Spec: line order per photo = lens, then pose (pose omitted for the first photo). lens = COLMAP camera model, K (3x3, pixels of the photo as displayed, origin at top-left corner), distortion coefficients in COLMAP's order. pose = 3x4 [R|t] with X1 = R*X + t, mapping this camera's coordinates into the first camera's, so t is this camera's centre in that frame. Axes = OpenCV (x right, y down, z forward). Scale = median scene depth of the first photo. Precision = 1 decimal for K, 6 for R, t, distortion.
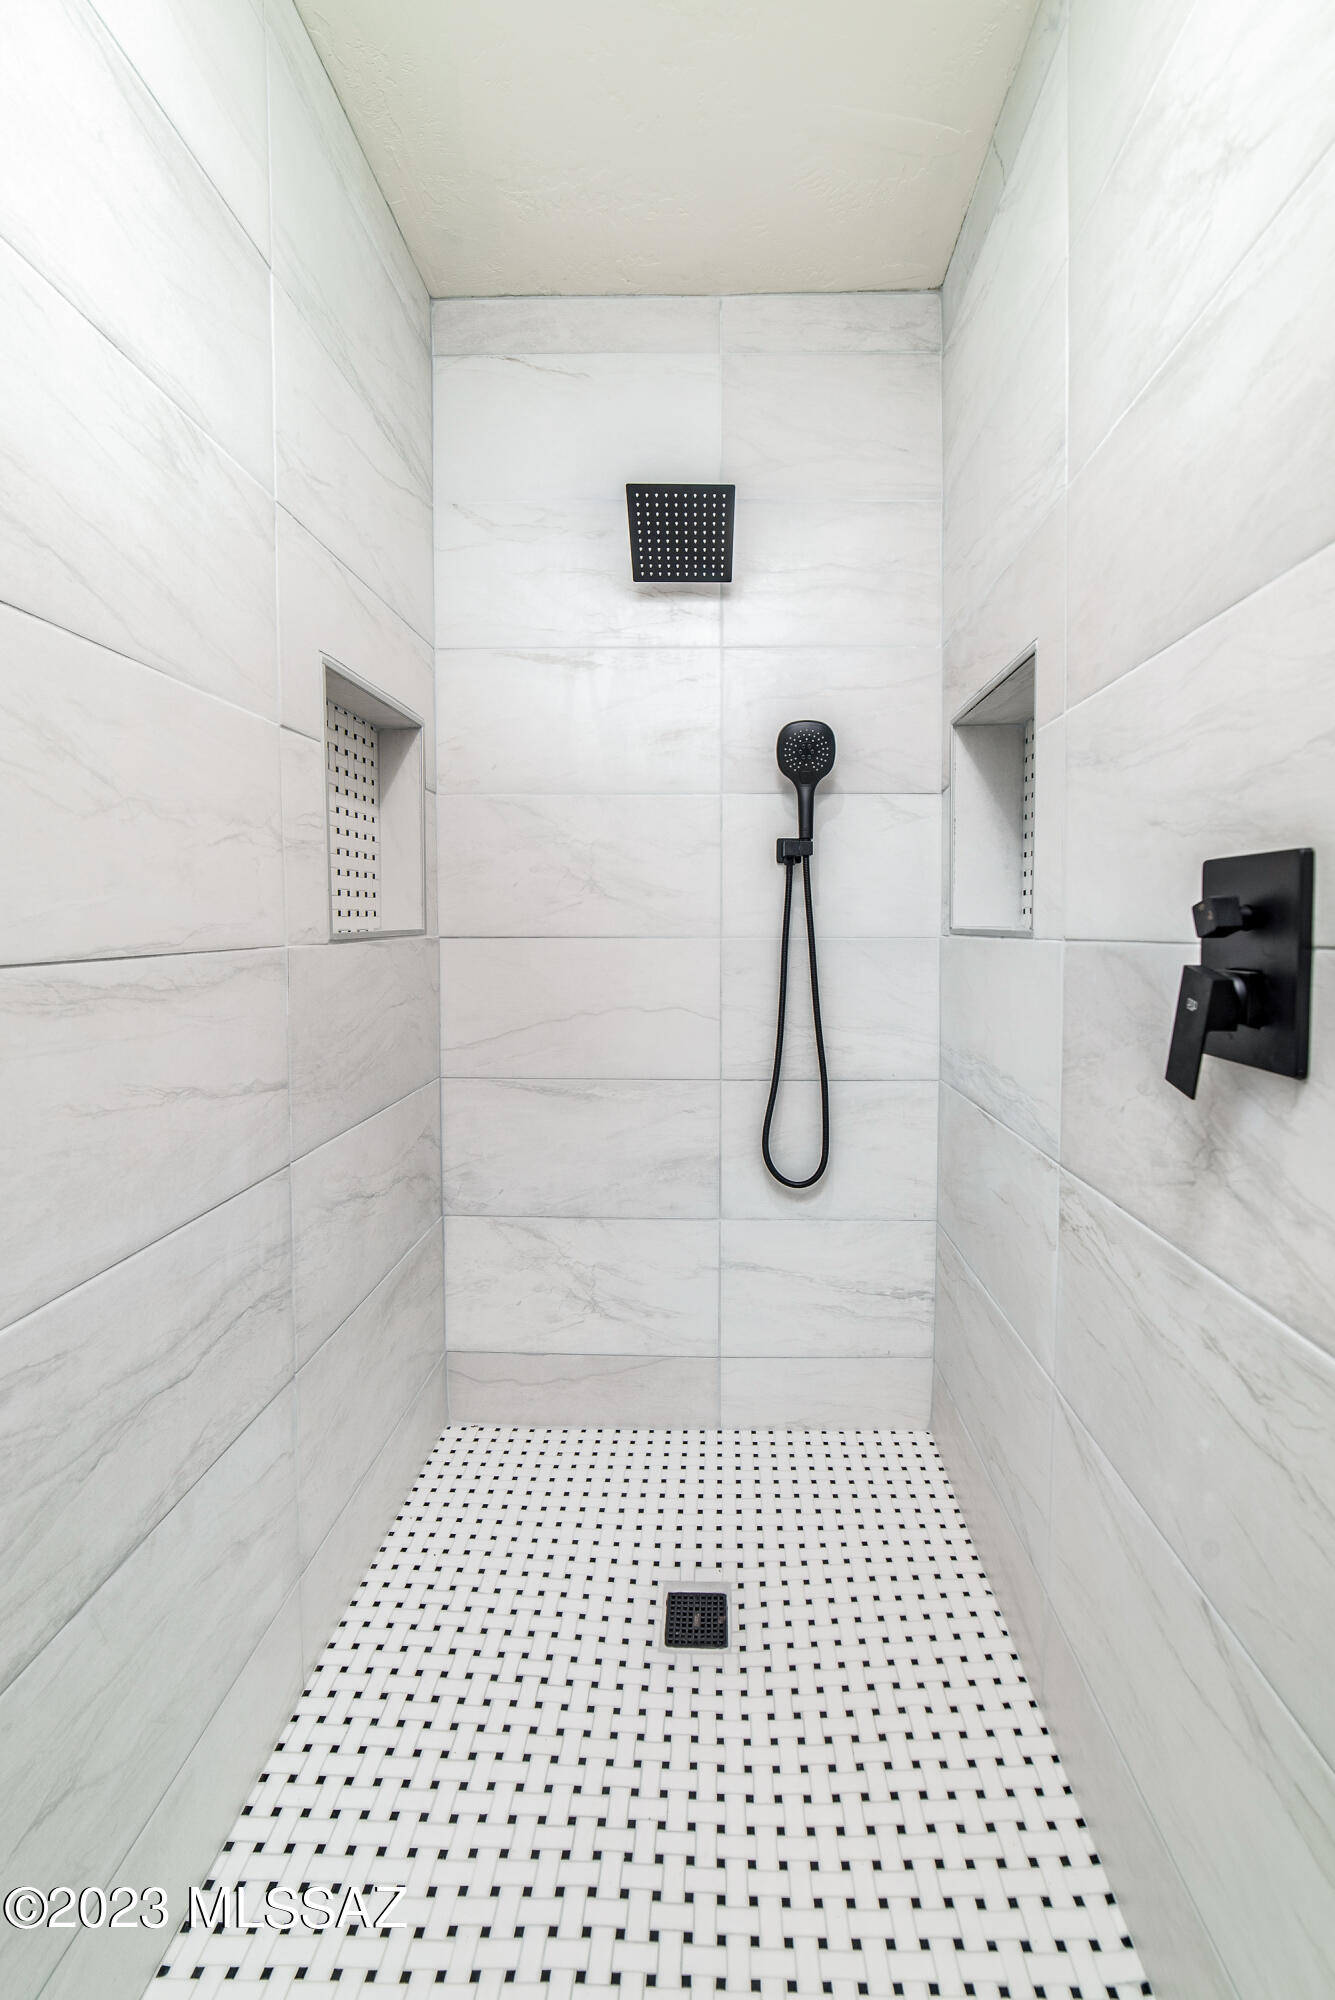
lens RADIAL K [[824.4, 0, 688.5], [0, 824.4, 952.4], [0, 0, 1]] dist [-0.015847, 0.000551]
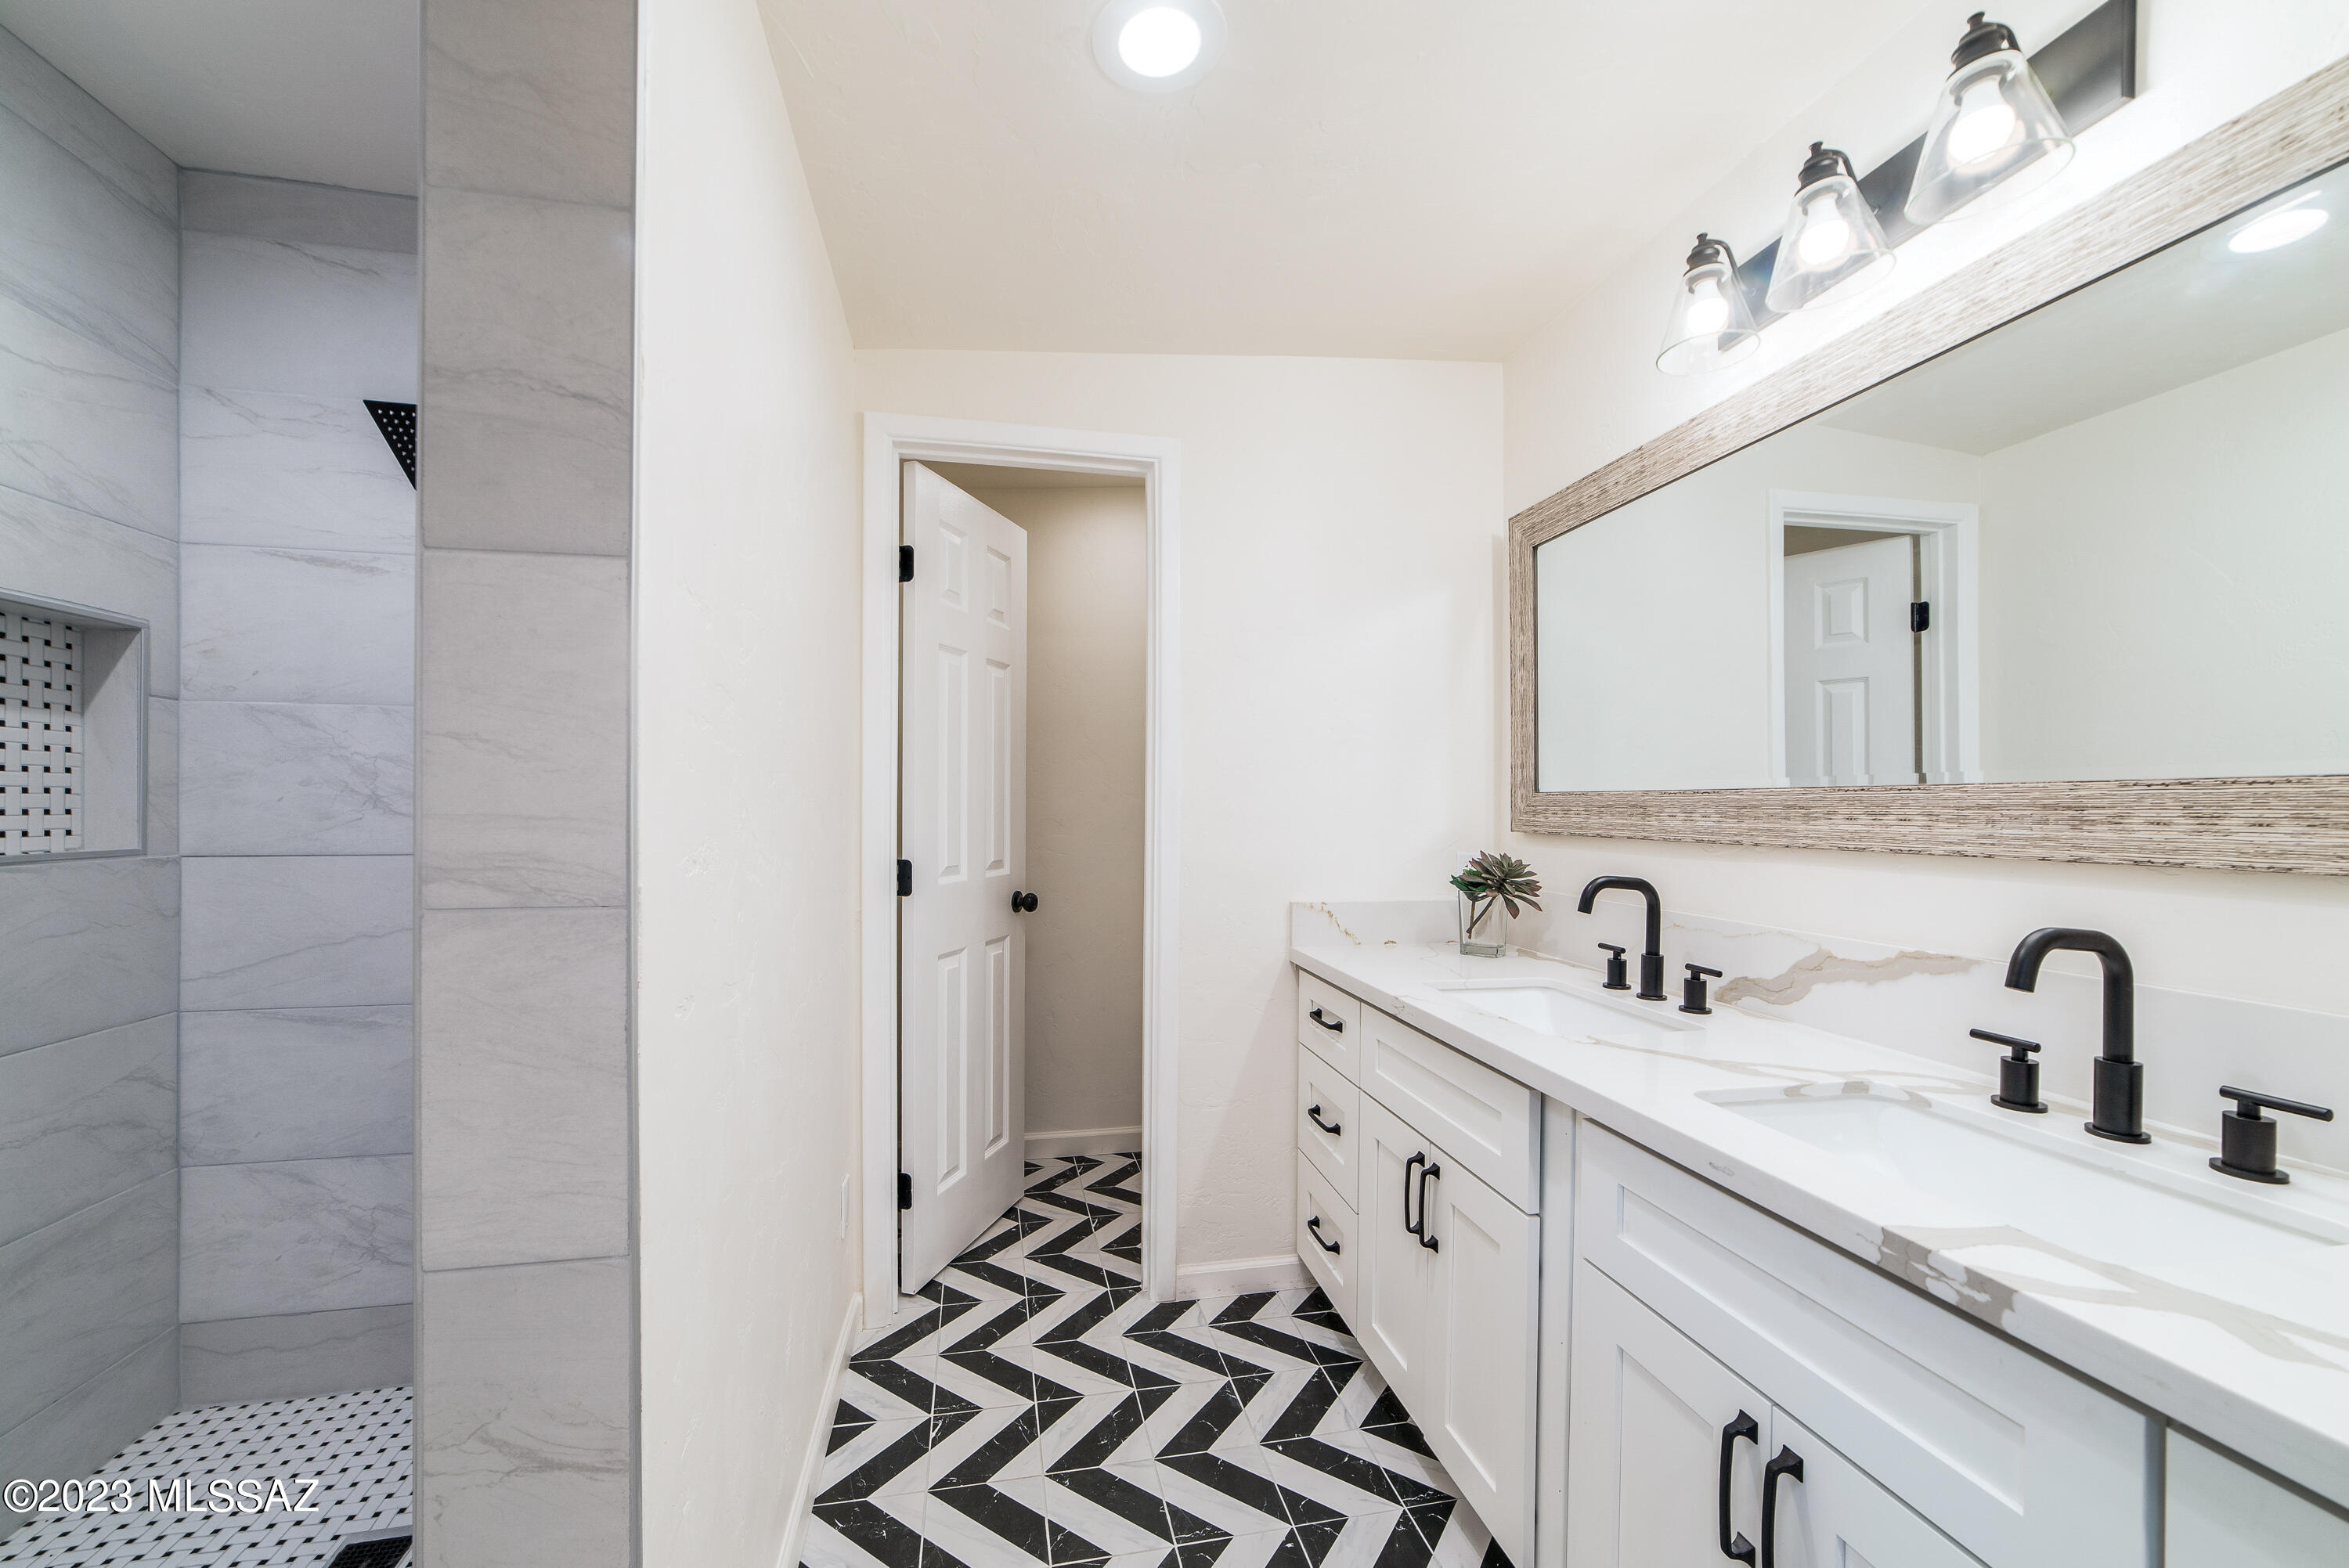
lens RADIAL K [[946.6, 0, 1169.9], [0, 946.6, 806.0], [0, 0, 1]] dist [-0.015945, 0.007452]
pose [[0.973600, 0.003553, 0.228233, 0.529950], [0.006160, 0.999106, -0.041833, -0.024006], [-0.228178, 0.042135, 0.972707, -0.262889]]
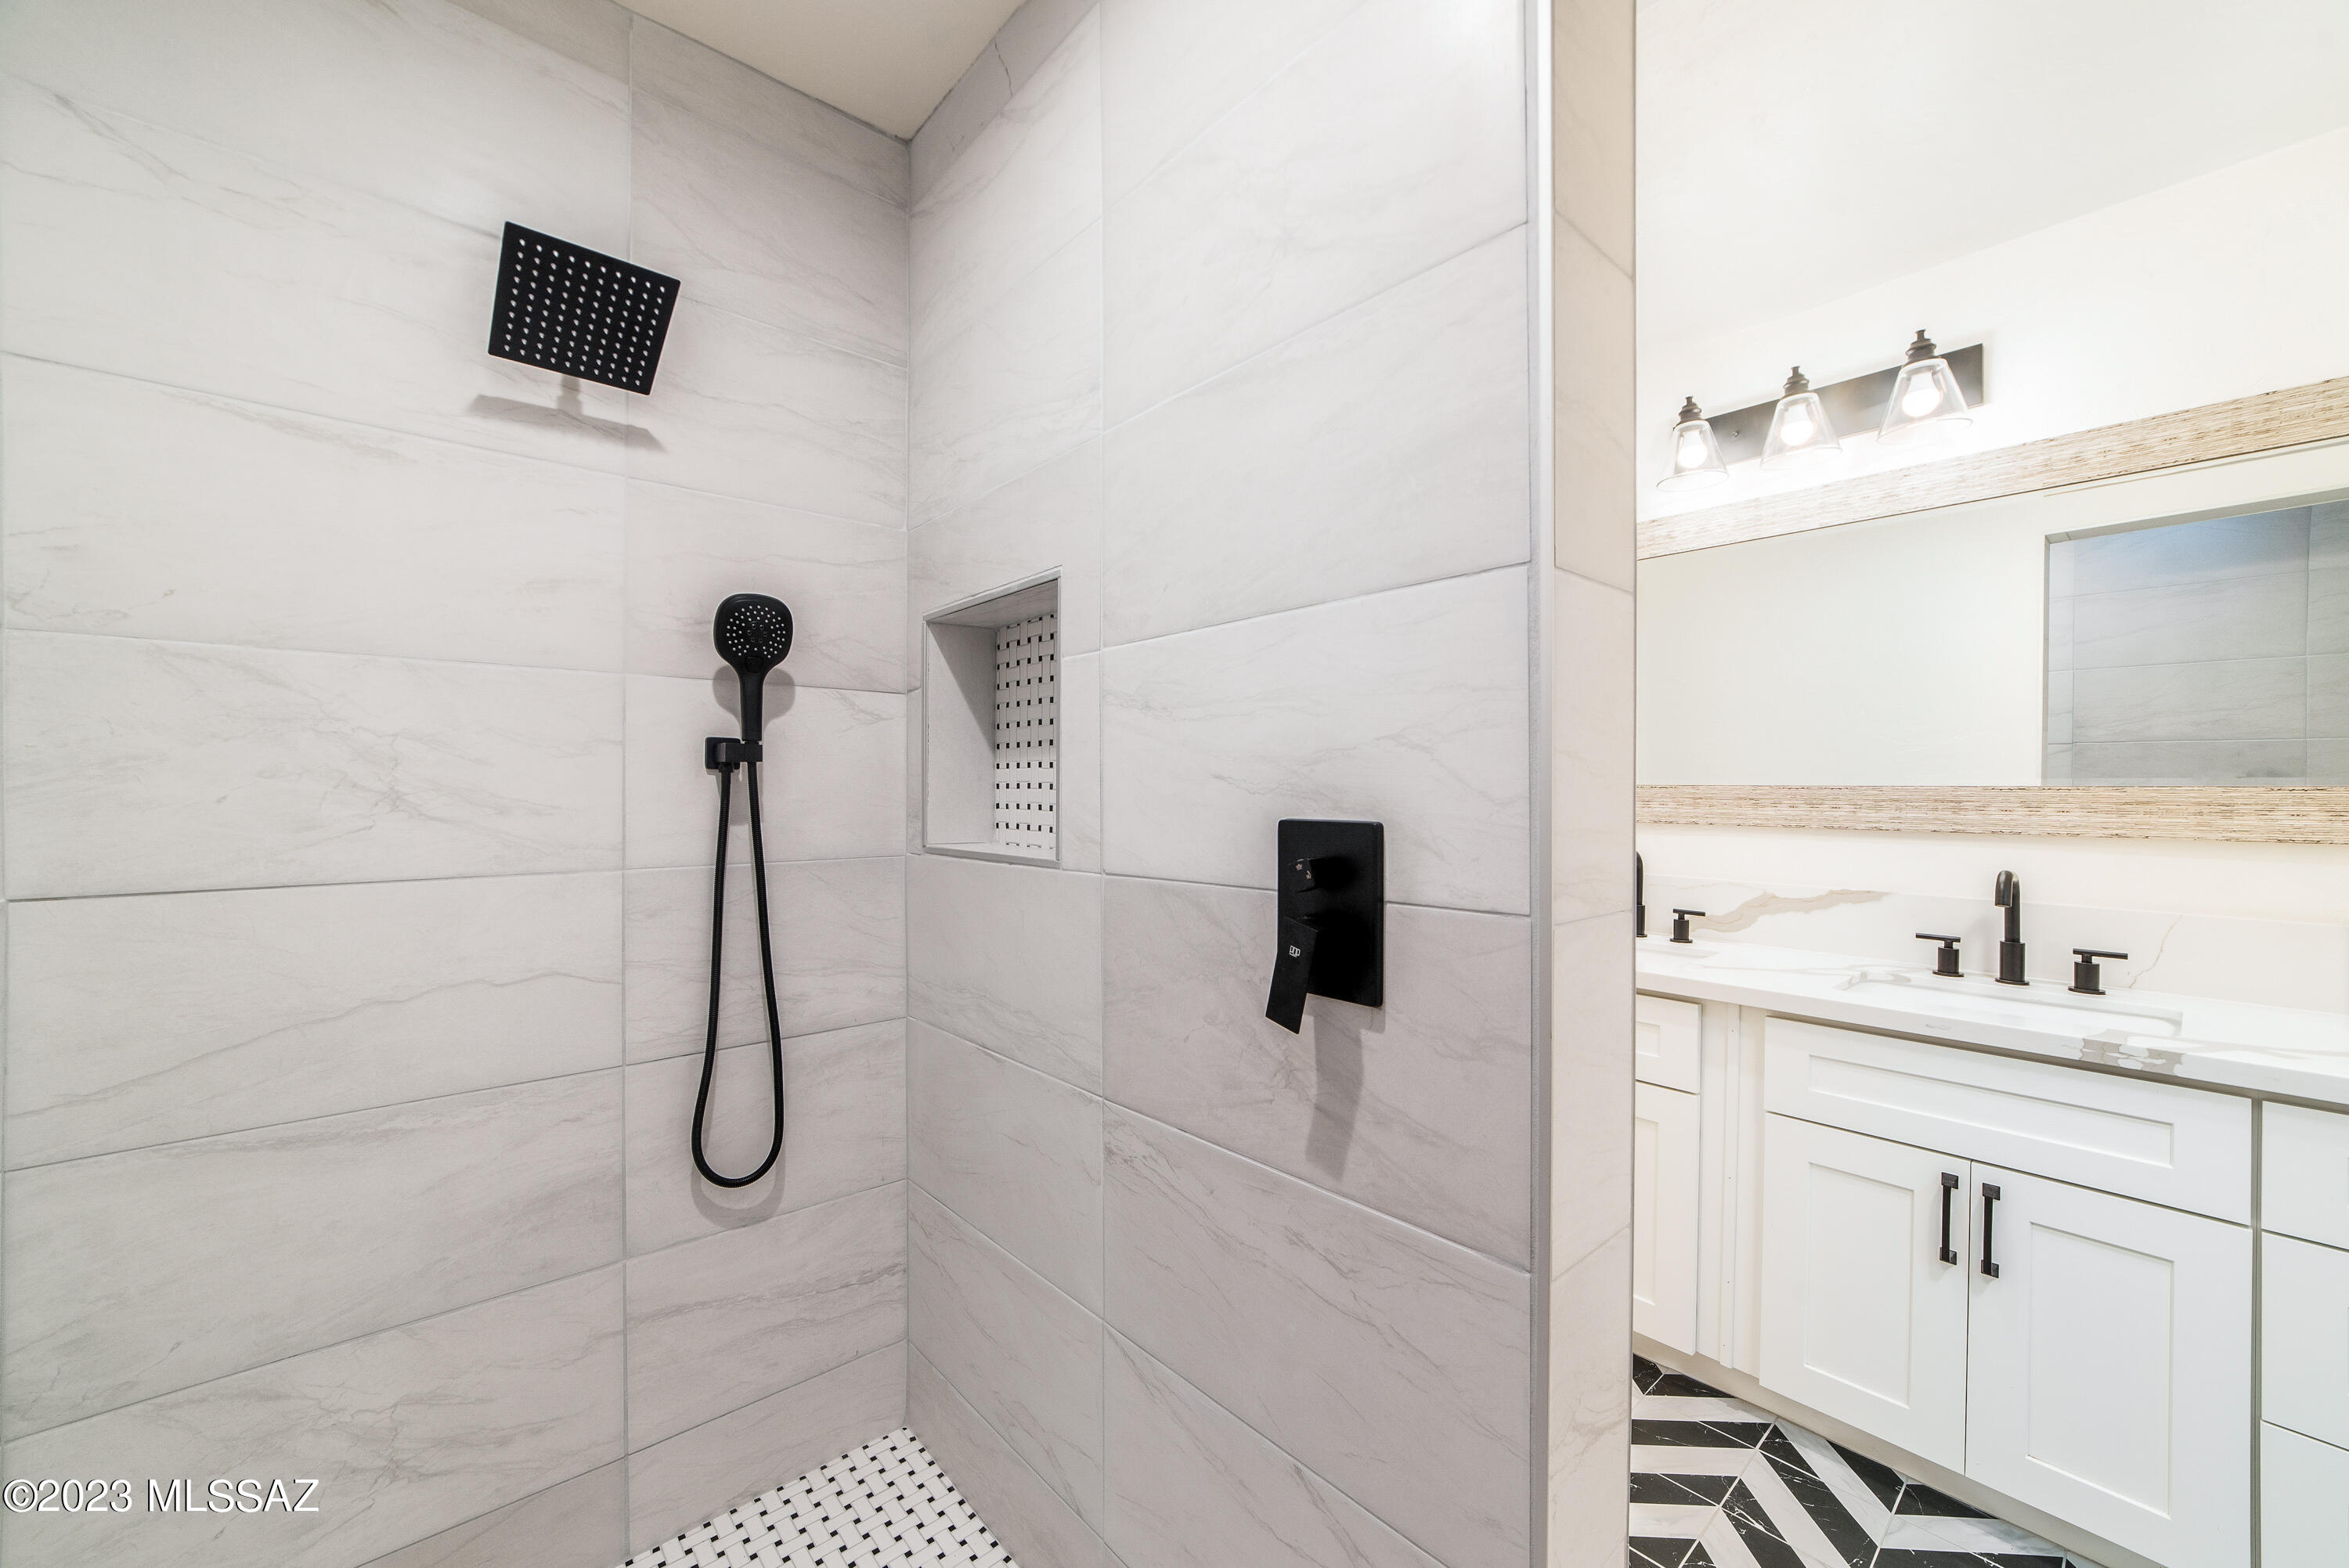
lens RADIAL K [[939.6, 0, 1198.5], [0, 939.6, 789.5], [0, 0, 1]] dist [-0.020976, 0.008172]
pose [[0.723035, -0.000355, 0.690811, -0.164831], [0.025204, 0.999348, -0.025866, -0.055197], [-0.690351, 0.036113, 0.722572, 0.052349]]
